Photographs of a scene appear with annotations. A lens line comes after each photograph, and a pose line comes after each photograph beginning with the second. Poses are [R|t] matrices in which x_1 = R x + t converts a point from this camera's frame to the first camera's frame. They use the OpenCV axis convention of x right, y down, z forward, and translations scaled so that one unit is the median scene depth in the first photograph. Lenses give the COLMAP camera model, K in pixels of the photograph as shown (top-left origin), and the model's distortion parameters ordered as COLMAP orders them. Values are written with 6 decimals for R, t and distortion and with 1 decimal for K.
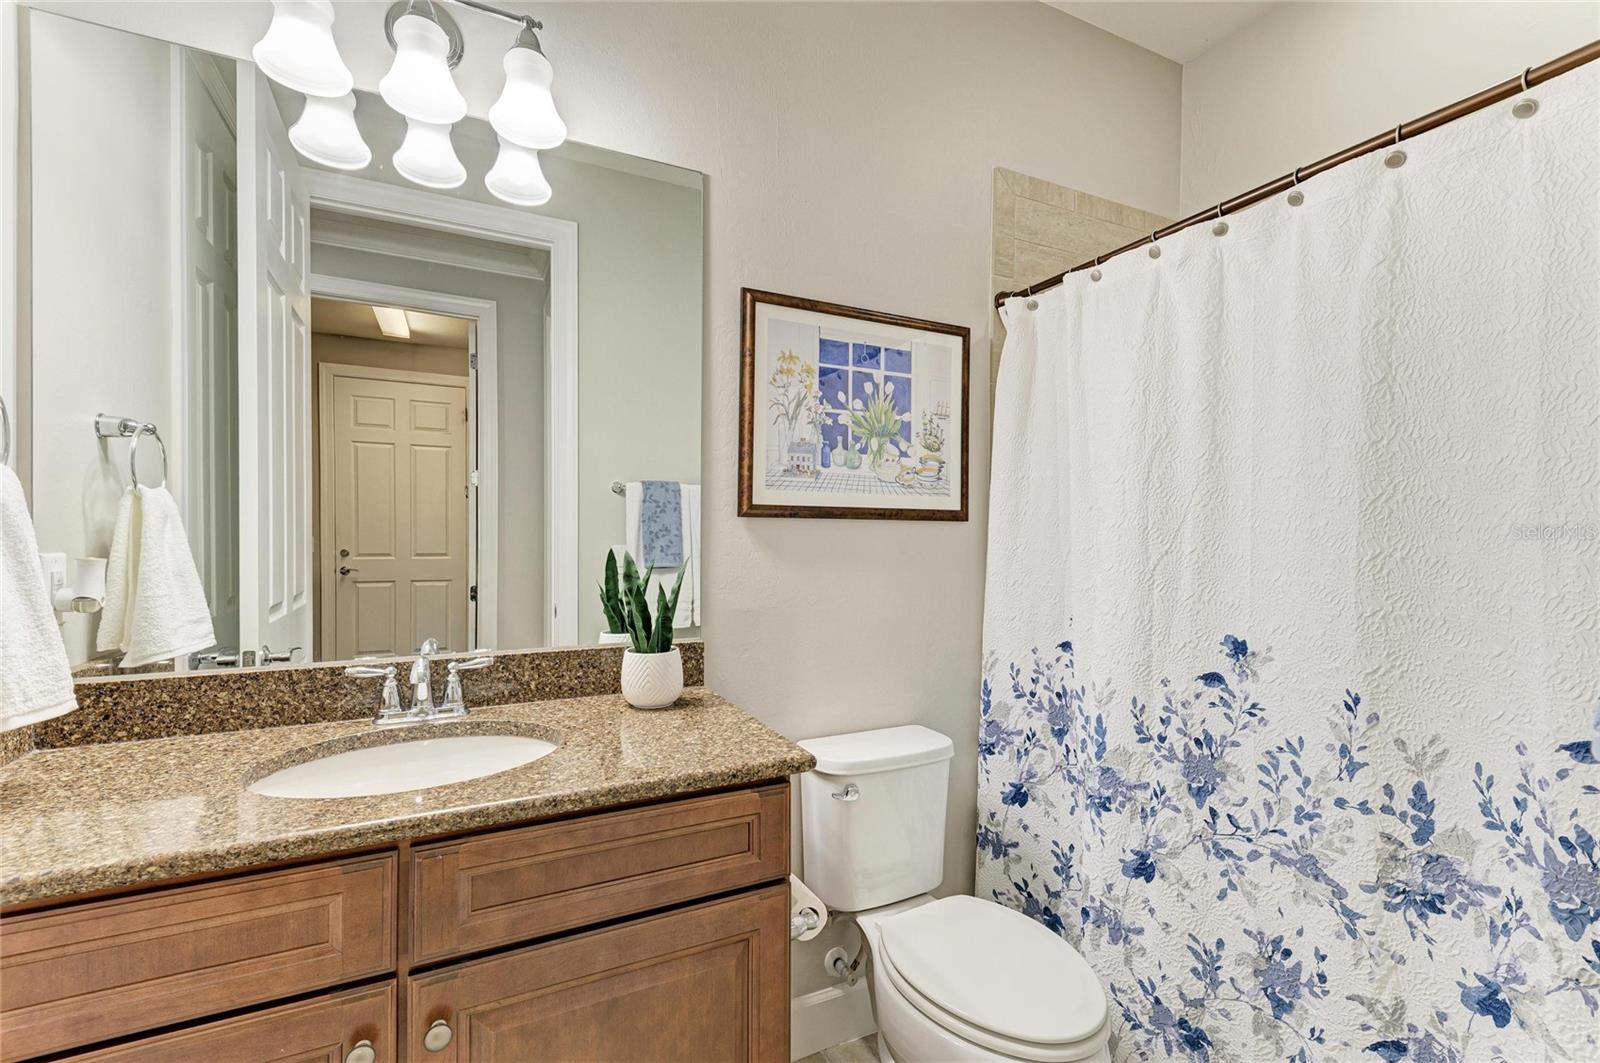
lens RADIAL K [[682.1, 0, 798.3], [0, 682.1, 545.5], [0, 0, 1]] dist [-0.000338, -0.001266]
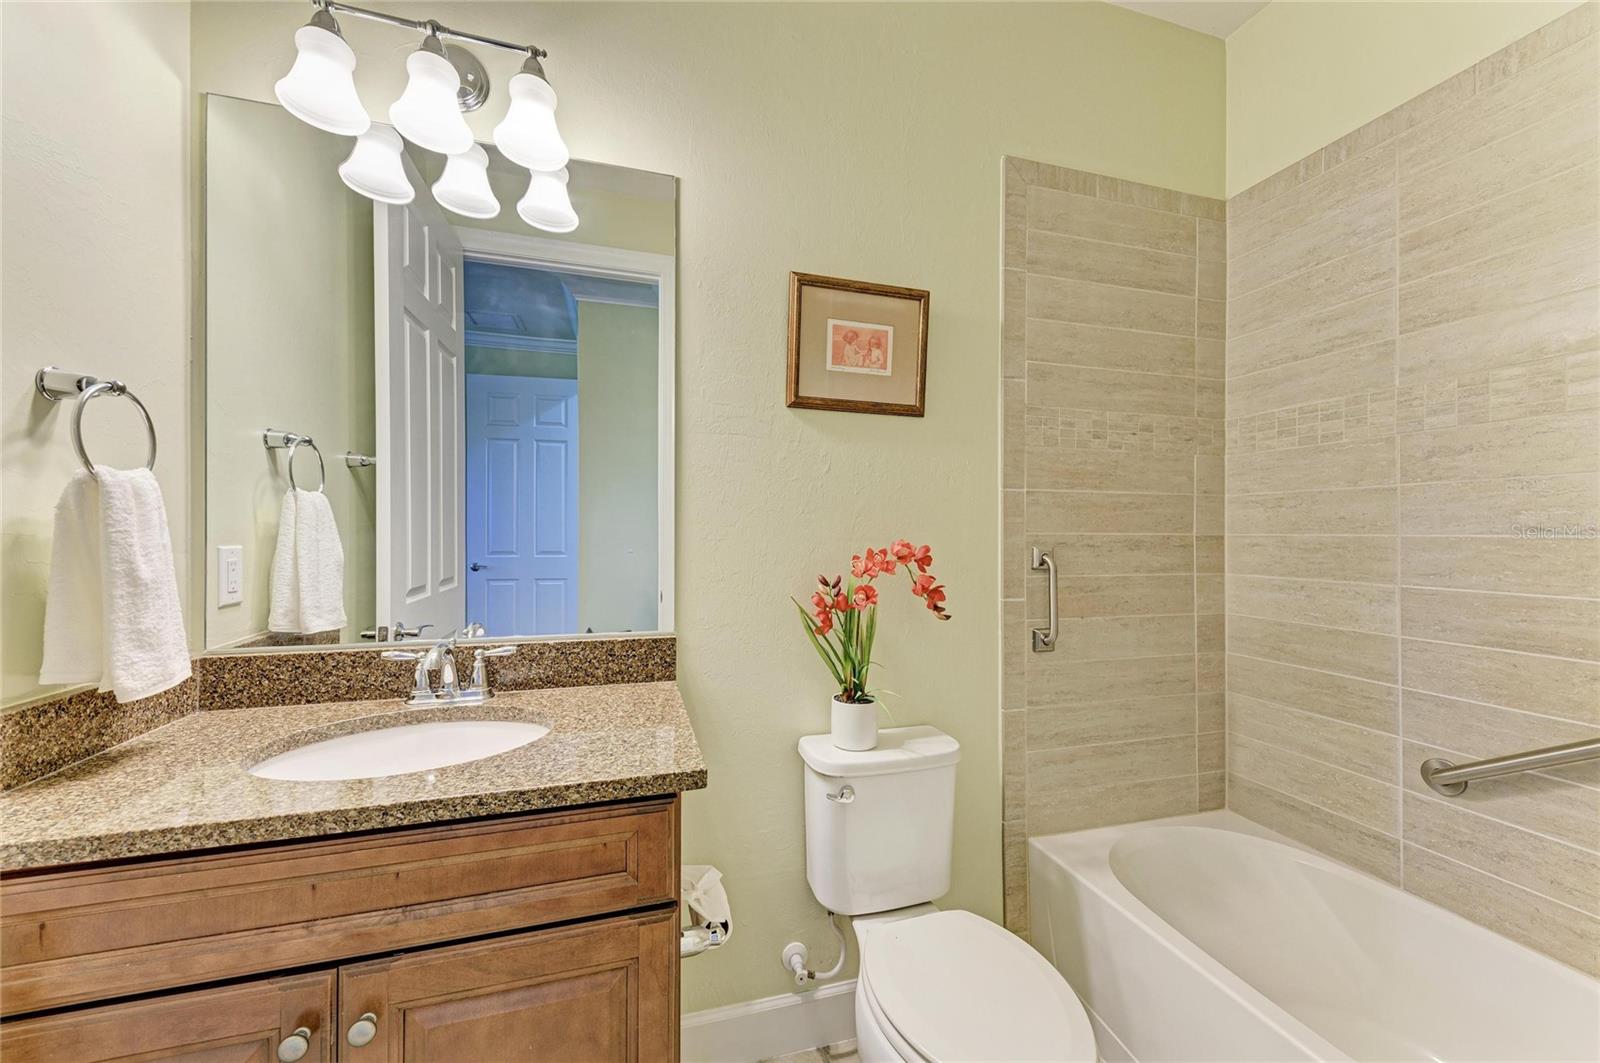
lens RADIAL K [[612.0, 0, 797.8], [0, 612.0, 532.4], [0, 0, 1]] dist [0.014034, -0.002978]
pose [[0.989364, 0.007961, -0.145246, 0.137881], [-0.009904, 0.999871, -0.012655, -0.007982], [0.145127, 0.013959, 0.989315, 0.101871]]
